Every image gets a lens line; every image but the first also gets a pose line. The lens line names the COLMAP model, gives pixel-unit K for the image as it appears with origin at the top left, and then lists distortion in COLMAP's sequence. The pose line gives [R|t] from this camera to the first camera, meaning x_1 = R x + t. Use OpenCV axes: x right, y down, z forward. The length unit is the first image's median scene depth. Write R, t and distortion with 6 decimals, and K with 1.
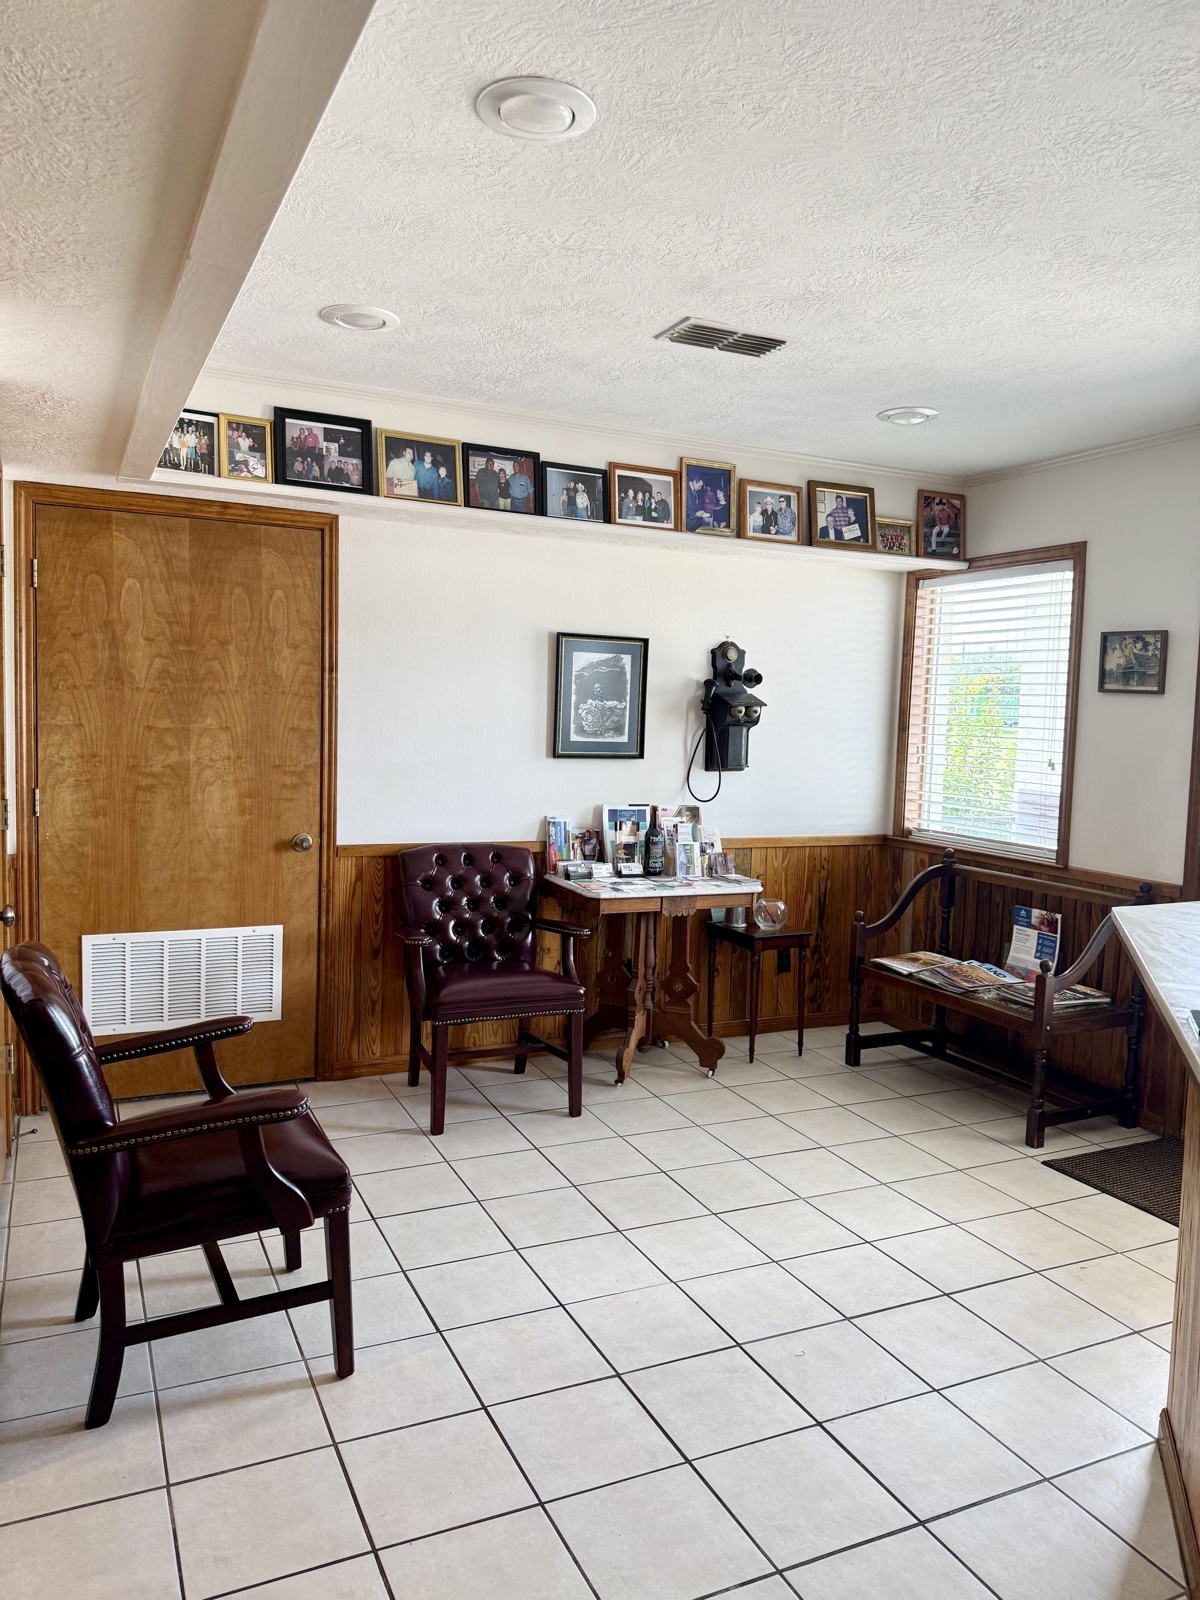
lens RADIAL K [[1121.8, 0, 600.8], [0, 1121.8, 804.1], [0, 0, 1]] dist [0.182866, -0.333039]
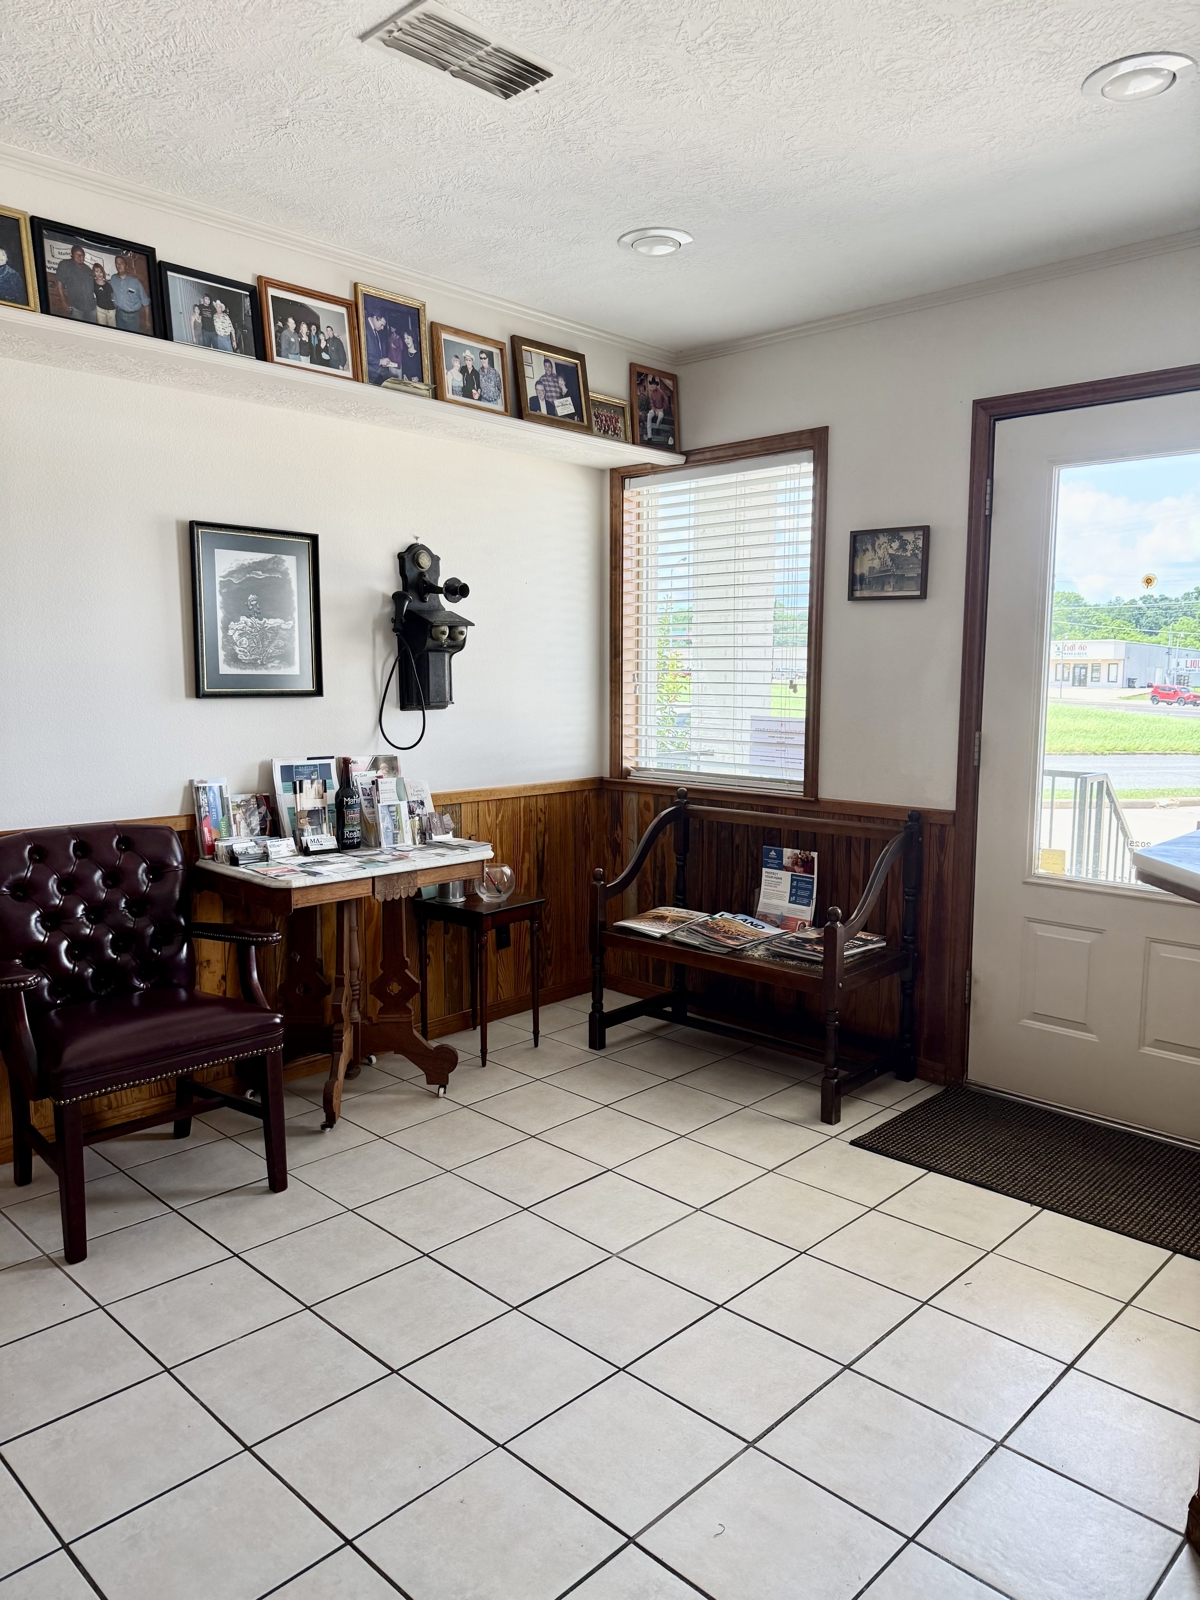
lens RADIAL K [[1121.8, 0, 600.8], [0, 1121.8, 804.1], [0, 0, 1]] dist [0.182866, -0.333039]
pose [[0.936203, -0.071089, 0.344196, -0.057459], [0.055757, 0.996969, 0.054252, 0.001116], [-0.347010, -0.031599, 0.937329, 0.223336]]
